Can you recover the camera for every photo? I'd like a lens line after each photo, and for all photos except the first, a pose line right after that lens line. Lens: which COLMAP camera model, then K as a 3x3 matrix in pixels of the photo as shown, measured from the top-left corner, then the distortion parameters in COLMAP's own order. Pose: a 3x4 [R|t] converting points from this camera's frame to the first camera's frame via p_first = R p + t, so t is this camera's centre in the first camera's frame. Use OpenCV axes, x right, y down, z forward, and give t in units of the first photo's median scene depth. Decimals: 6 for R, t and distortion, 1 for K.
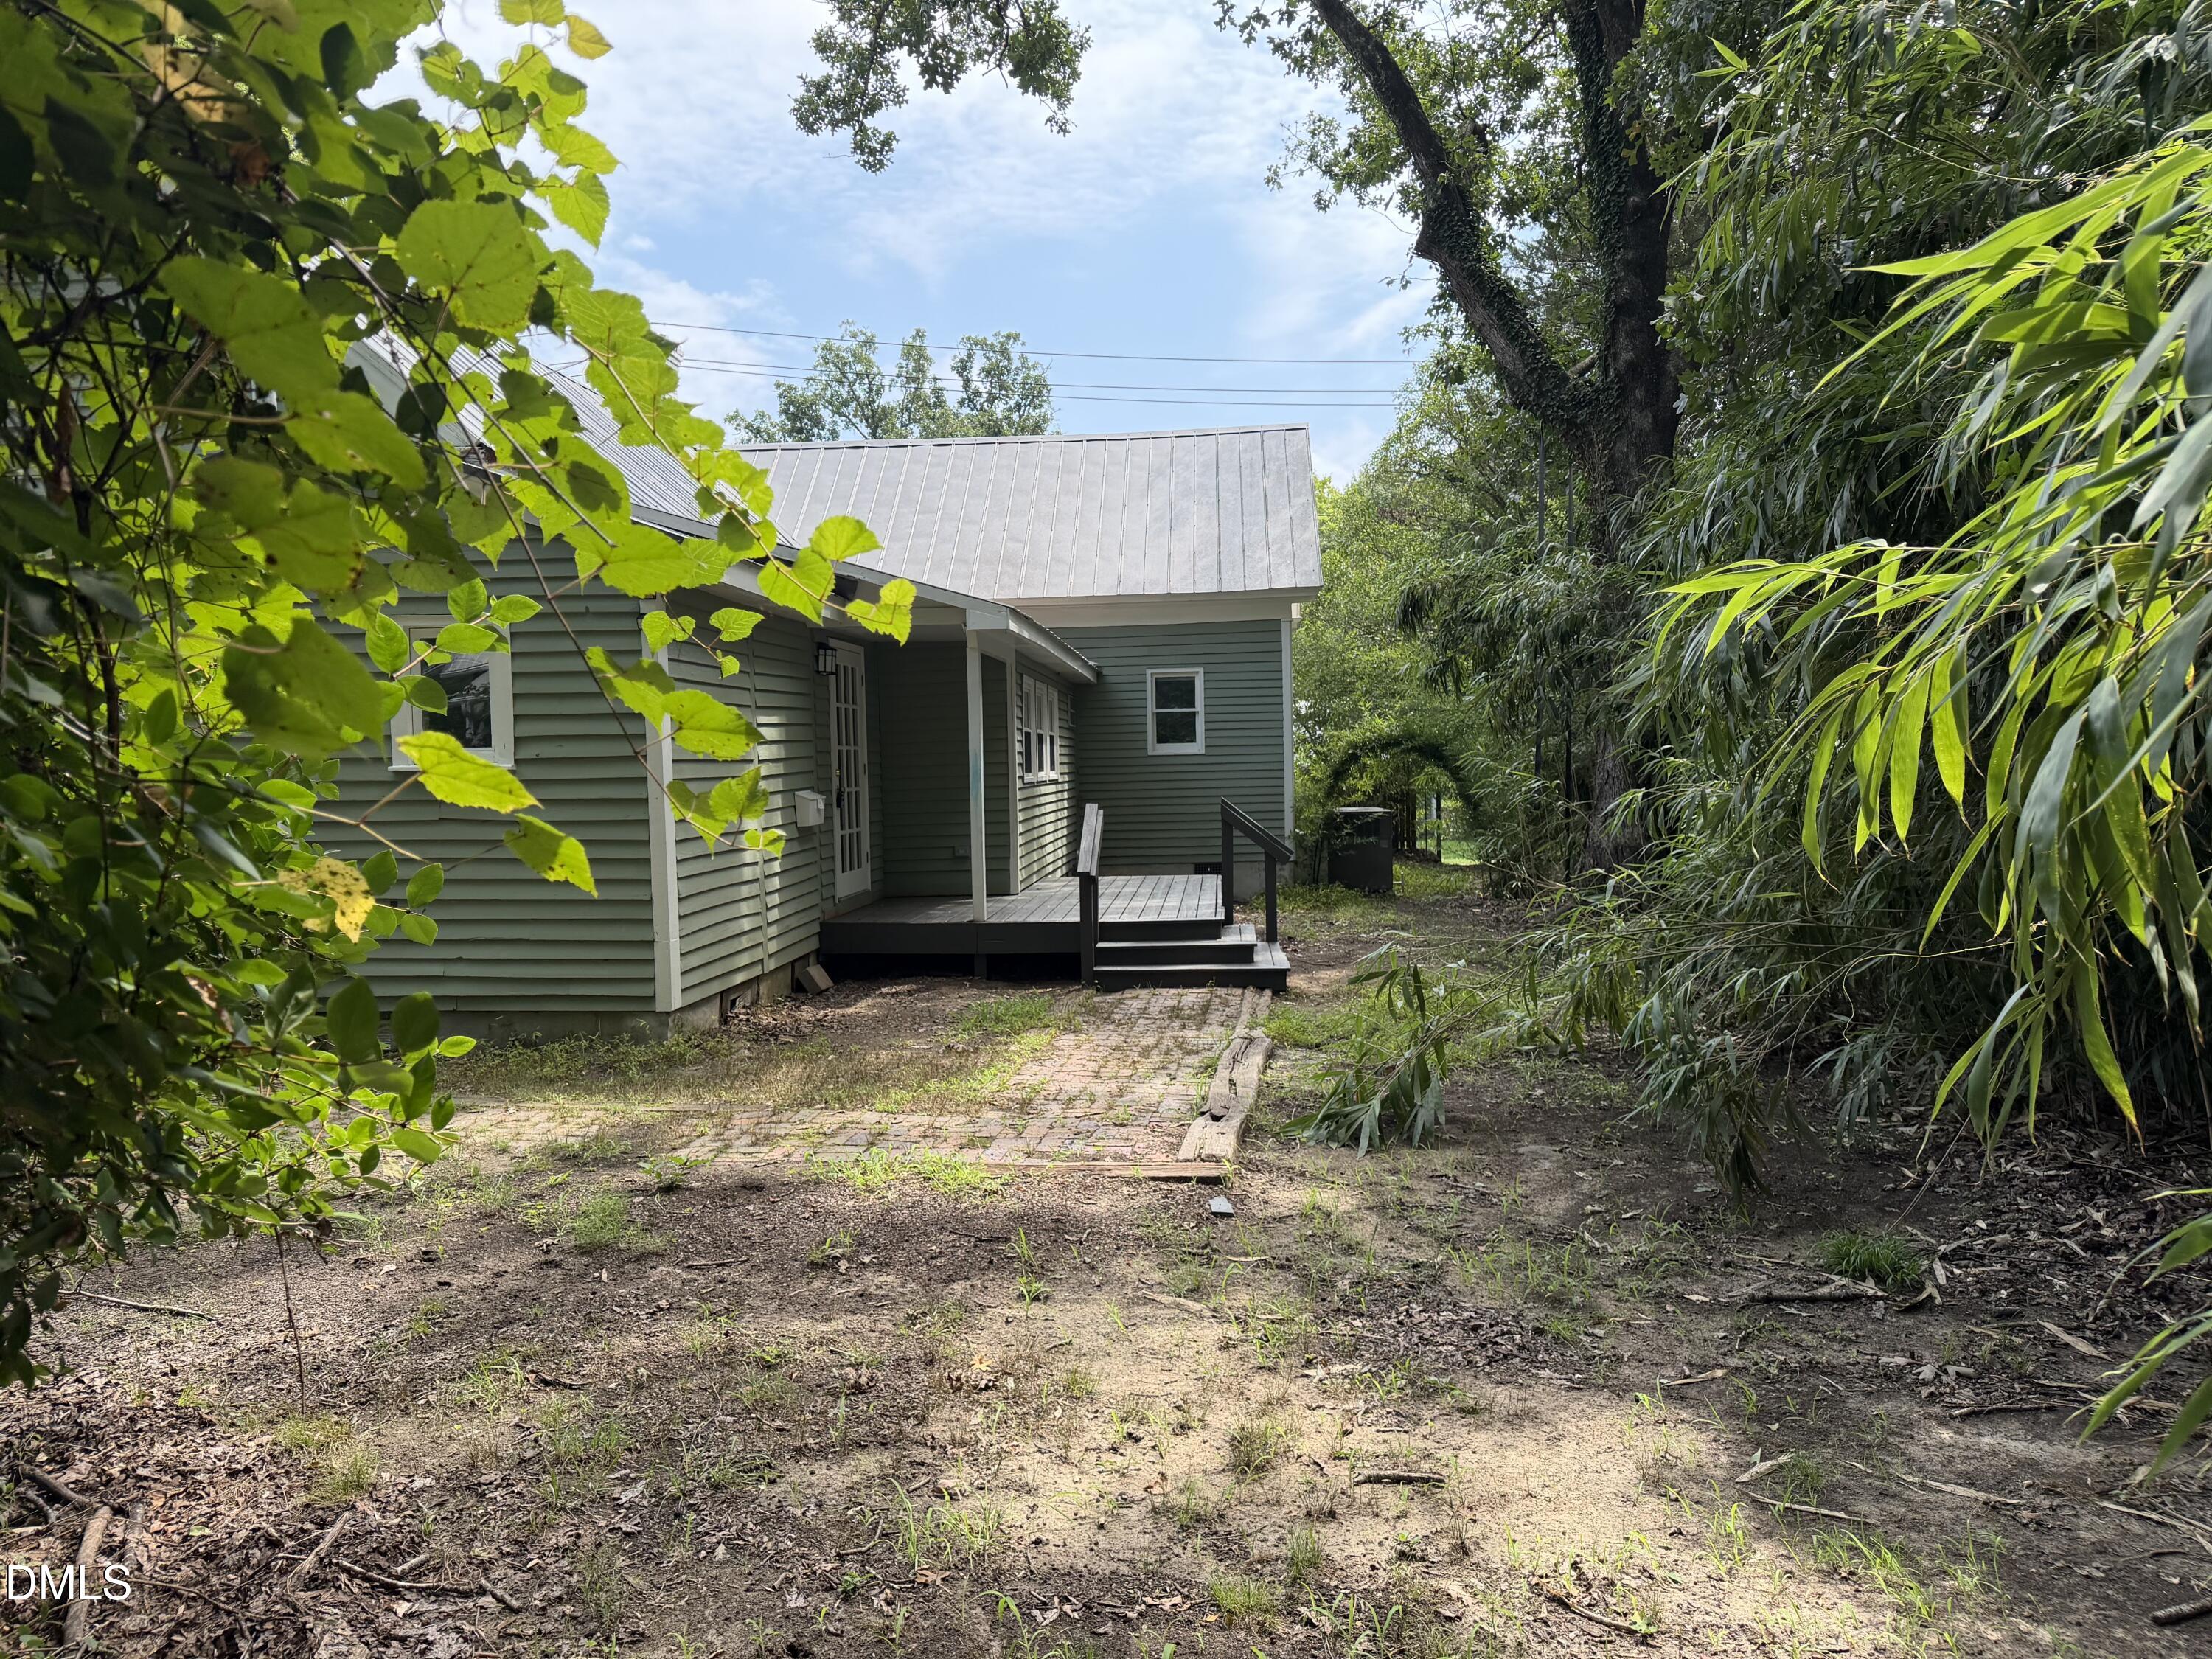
lens RADIAL K [[1516.9, 0, 1059.7], [0, 1516.9, 872.6], [0, 0, 1]] dist [0.115526, -0.155177]
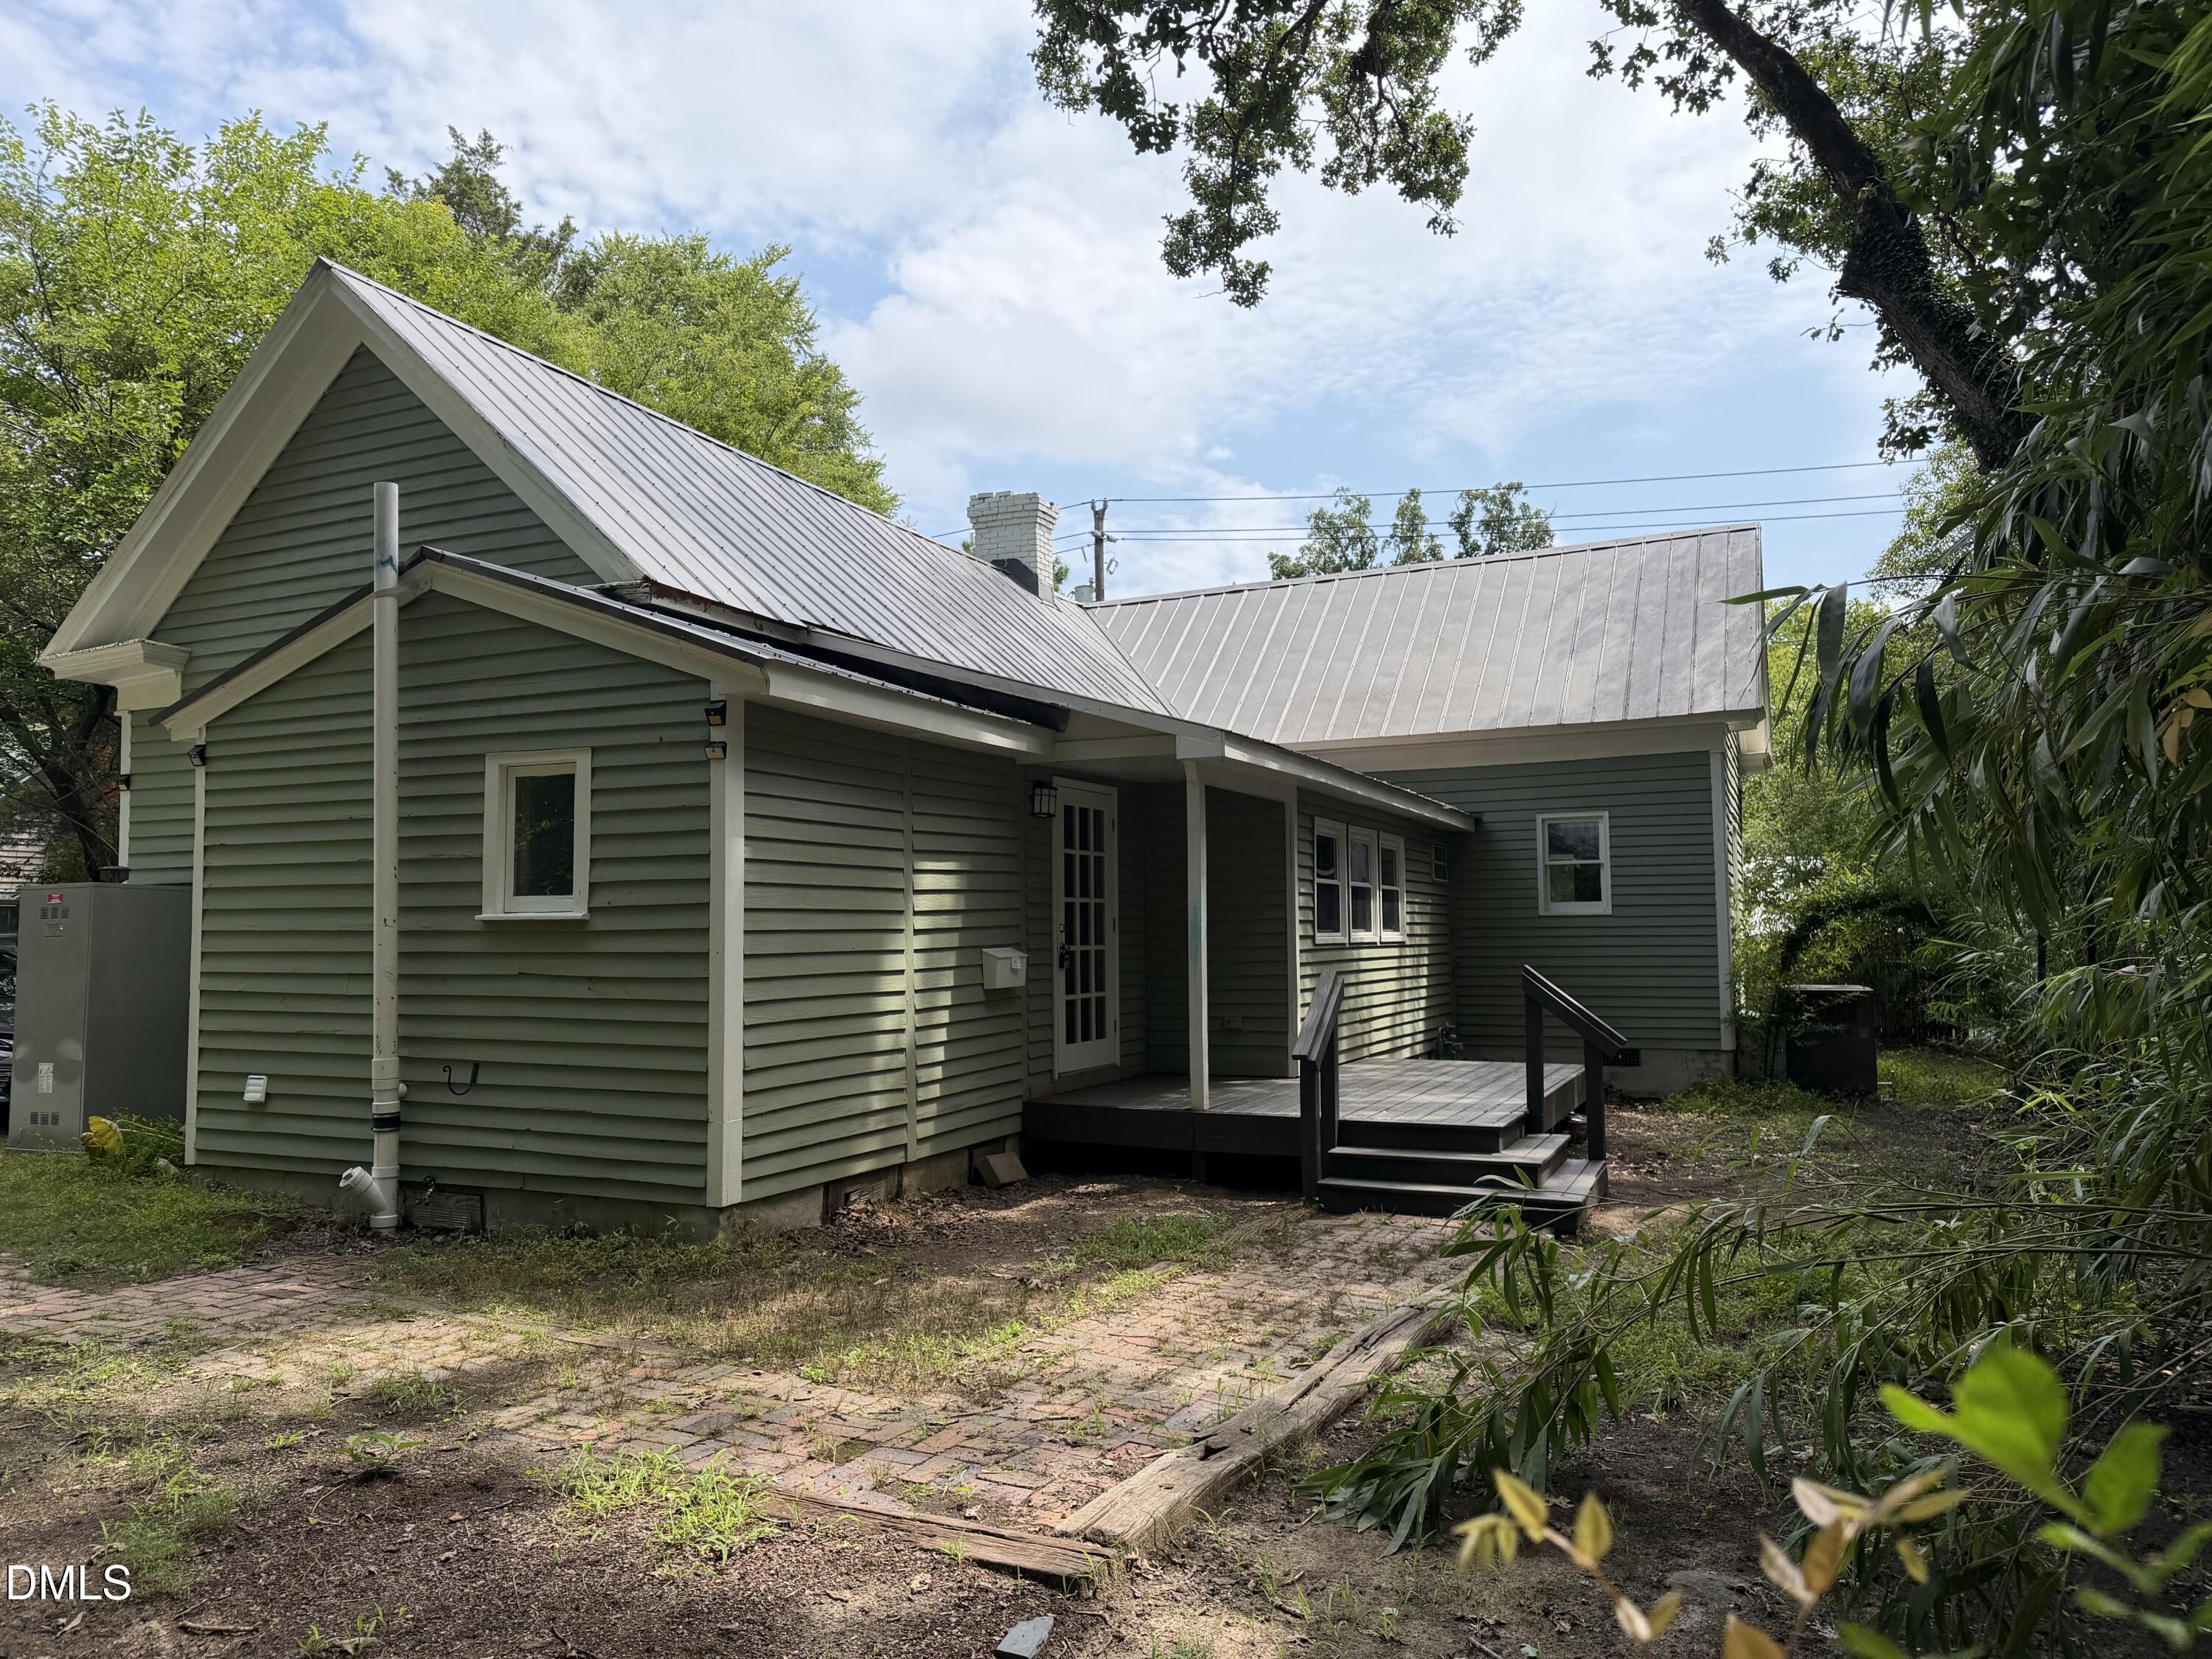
lens RADIAL K [[1516.9, 0, 1059.7], [0, 1516.9, 872.6], [0, 0, 1]] dist [0.115526, -0.155177]
pose [[0.941705, -0.002821, -0.336427, 0.105352], [-0.033588, 0.994181, -0.102352, -0.006147], [0.334758, 0.107685, 0.936131, 0.132351]]
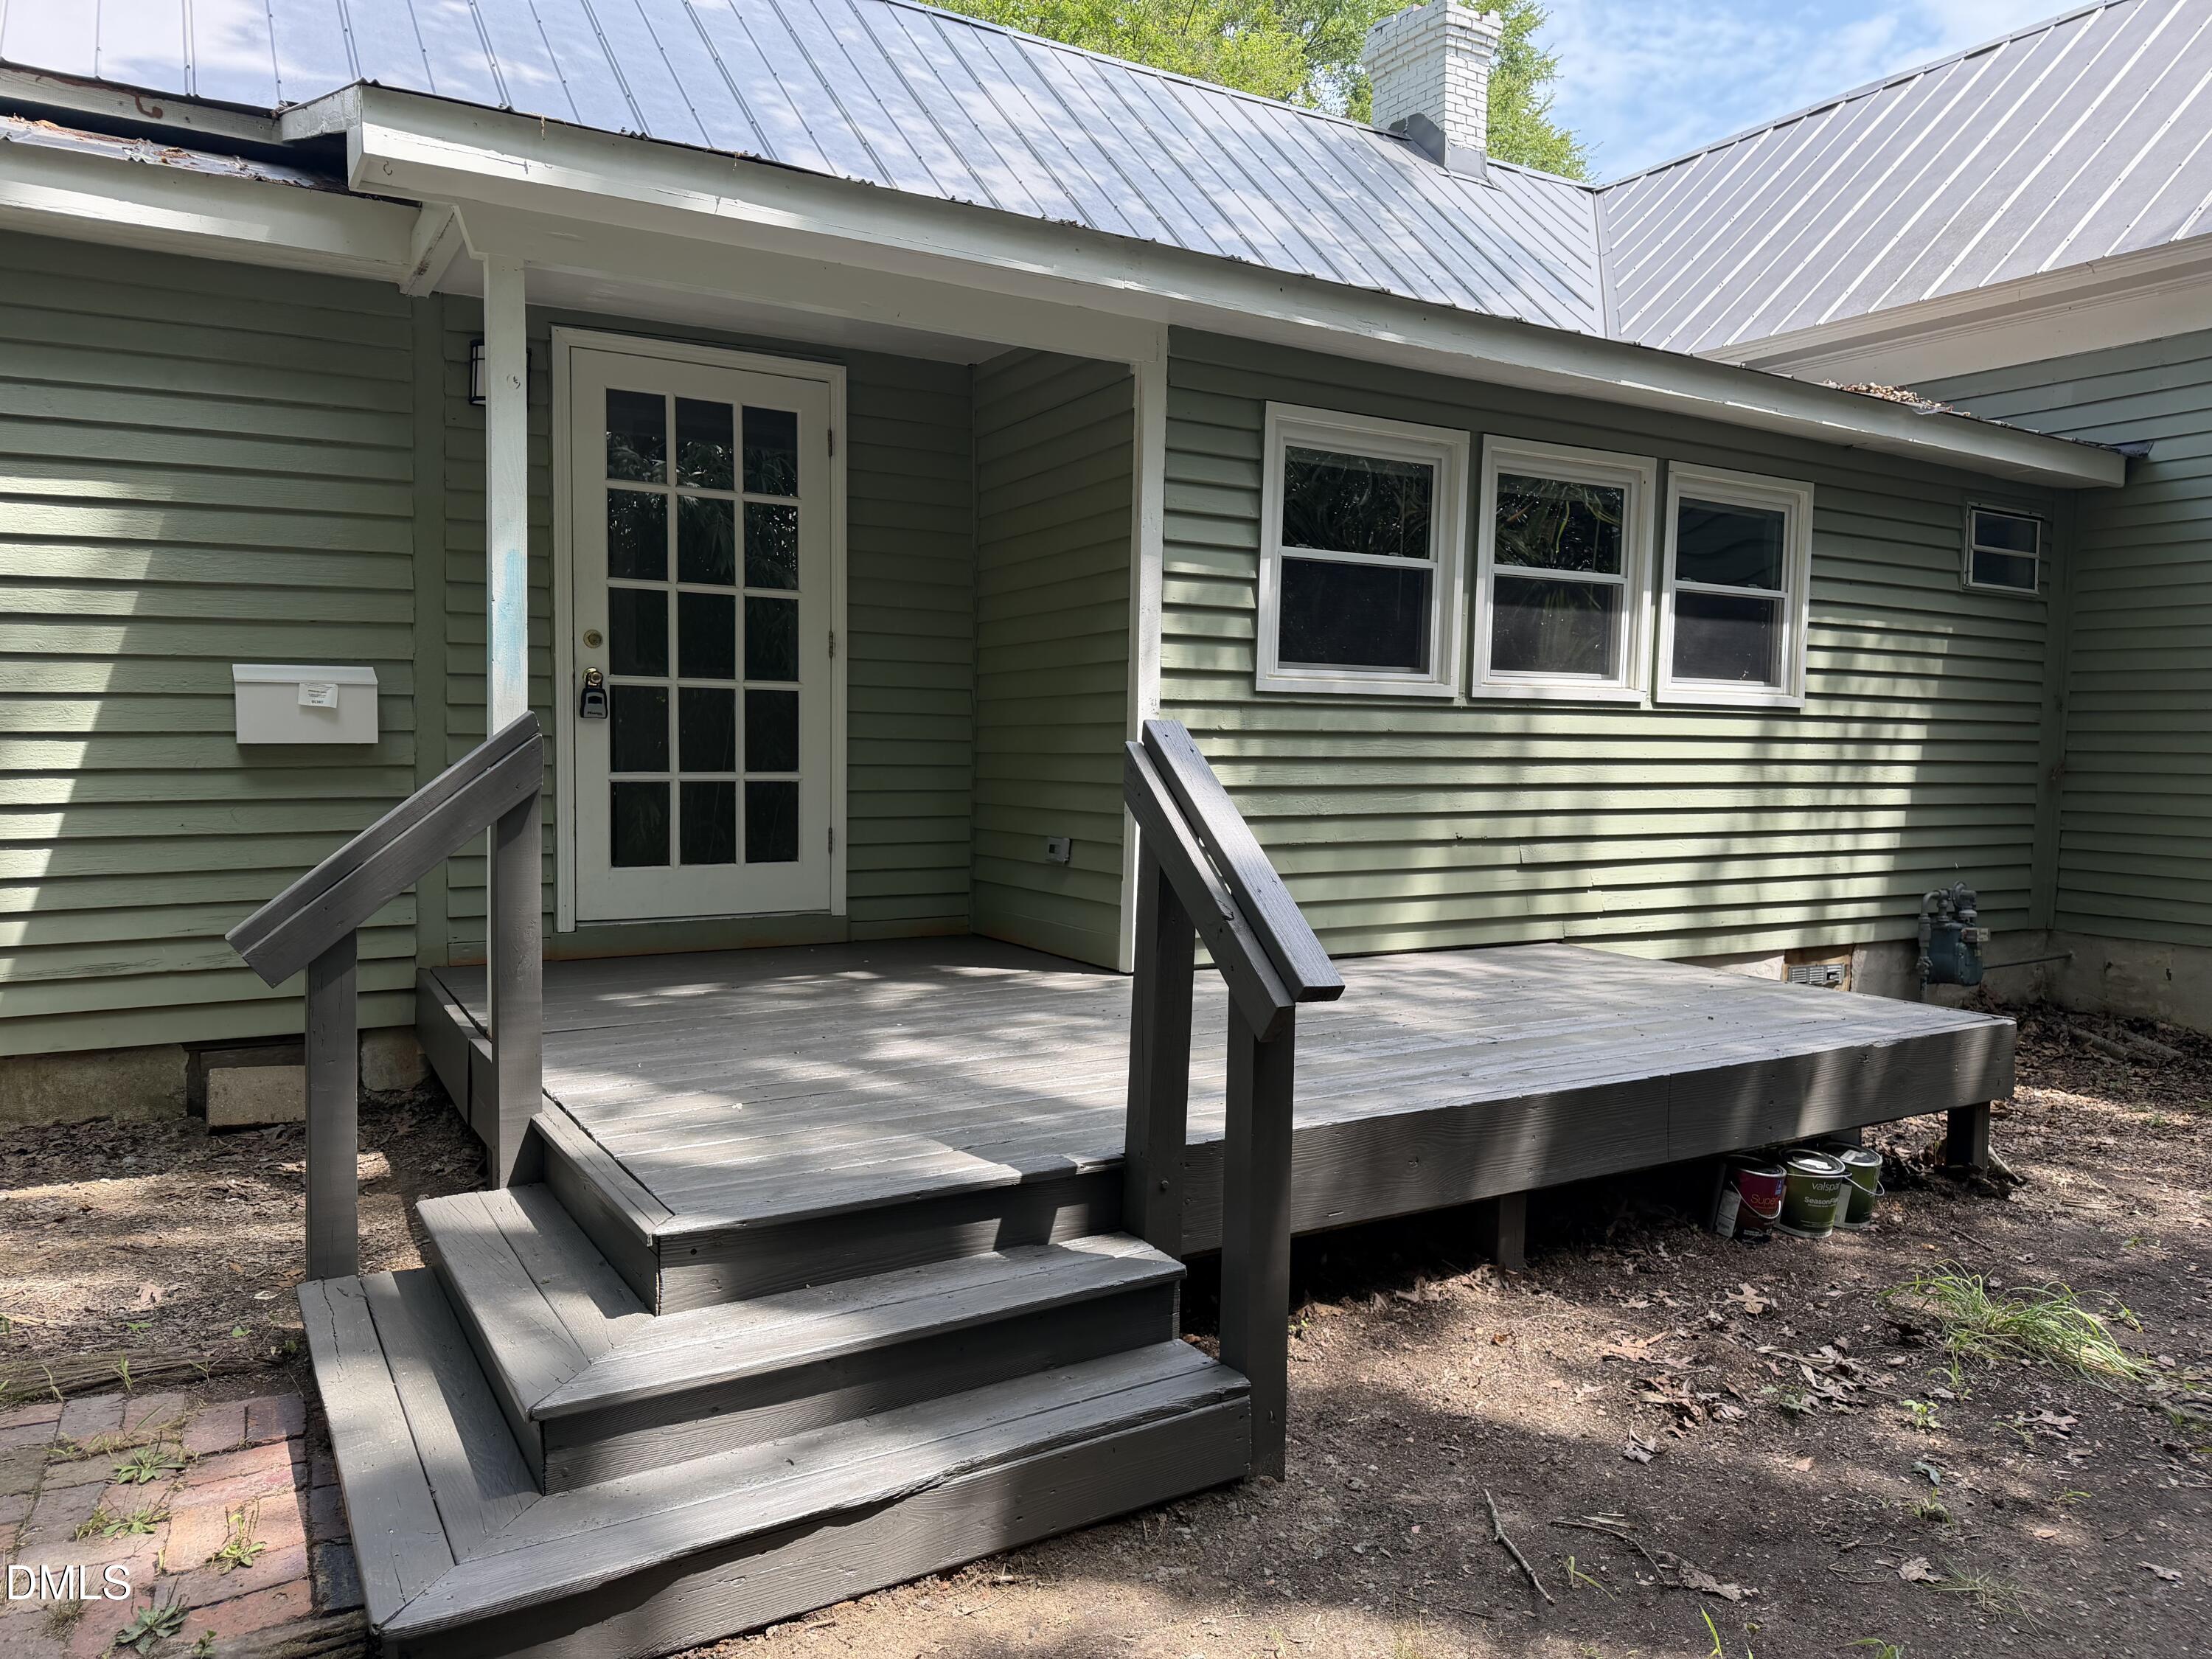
lens RADIAL K [[1516.9, 0, 1059.7], [0, 1516.9, 872.6], [0, 0, 1]] dist [0.115526, -0.155177]
pose [[0.608087, 0.106328, -0.786718, 0.213326], [-0.086555, 0.993962, 0.067436, -0.028407], [0.789138, 0.027087, 0.613619, 0.592936]]
